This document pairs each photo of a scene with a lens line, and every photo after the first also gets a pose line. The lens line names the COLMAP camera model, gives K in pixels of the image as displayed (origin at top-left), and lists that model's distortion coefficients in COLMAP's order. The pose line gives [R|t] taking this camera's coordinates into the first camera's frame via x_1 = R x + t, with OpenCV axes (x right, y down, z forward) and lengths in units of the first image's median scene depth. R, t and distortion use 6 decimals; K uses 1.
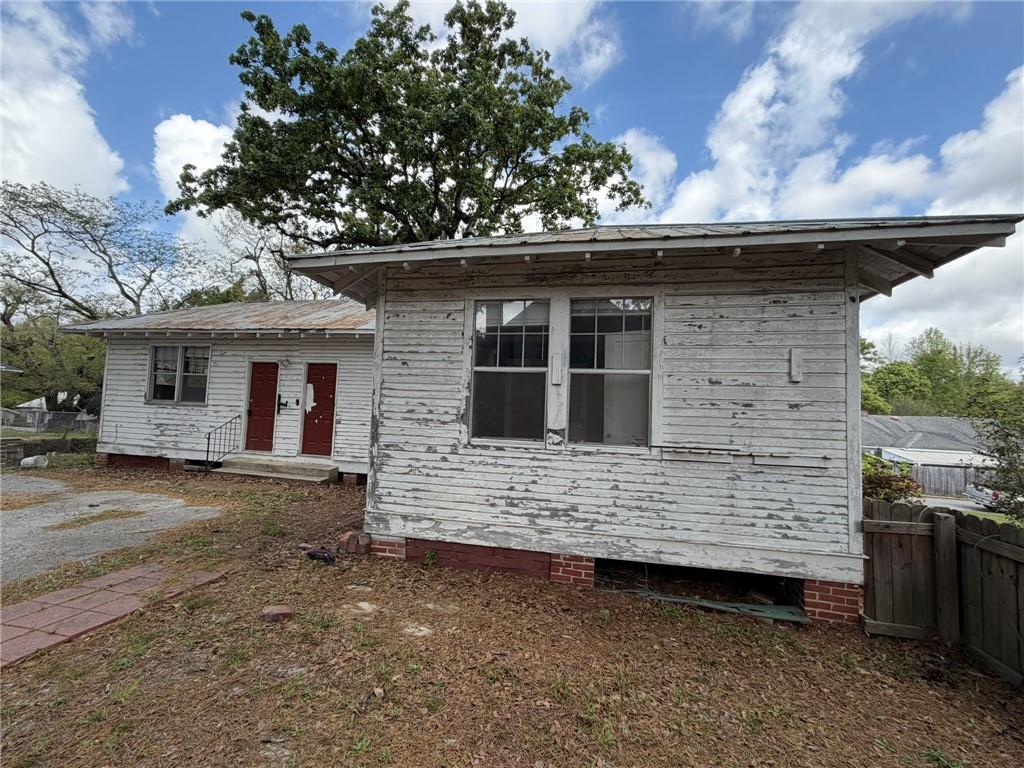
lens RADIAL K [[413.5, 0, 511.4], [0, 413.5, 386.3], [0, 0, 1]] dist [0.001052, -0.000227]
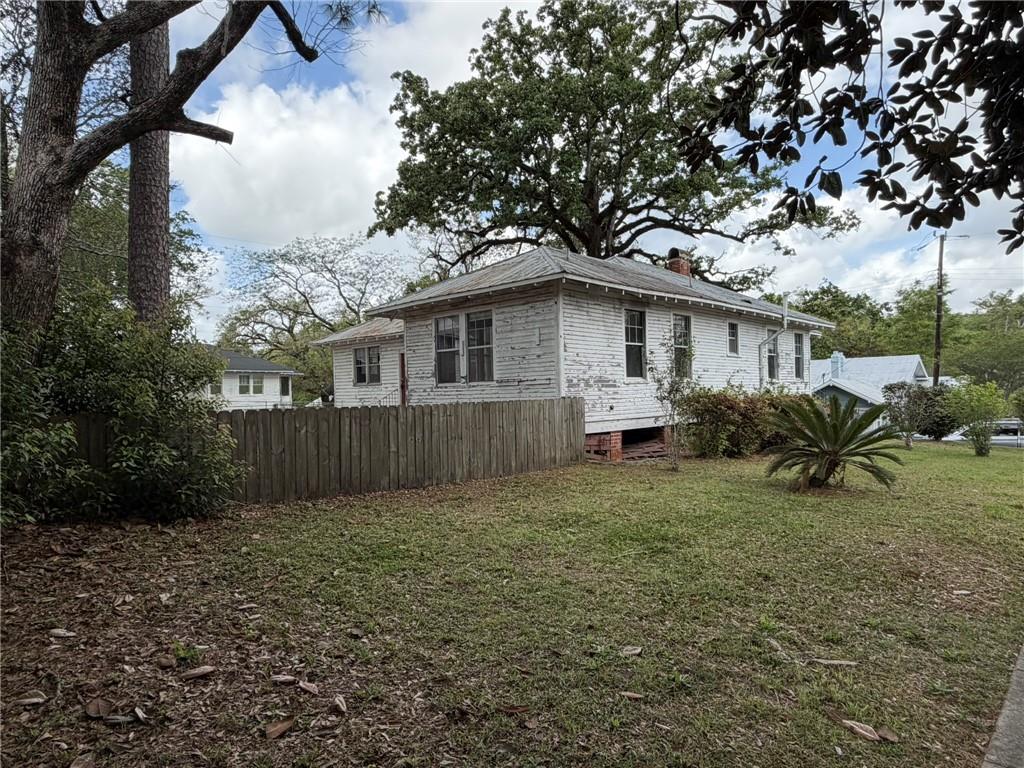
lens RADIAL K [[530.6, 0, 512.0], [0, 530.6, 384.0], [0, 0, 1]] dist [-0.001985, -0.000238]
pose [[0.875675, -0.064477, -0.478577, 0.346240], [0.087147, 0.995874, 0.025287, 0.020315], [0.474973, -0.063850, 0.877681, -0.272322]]
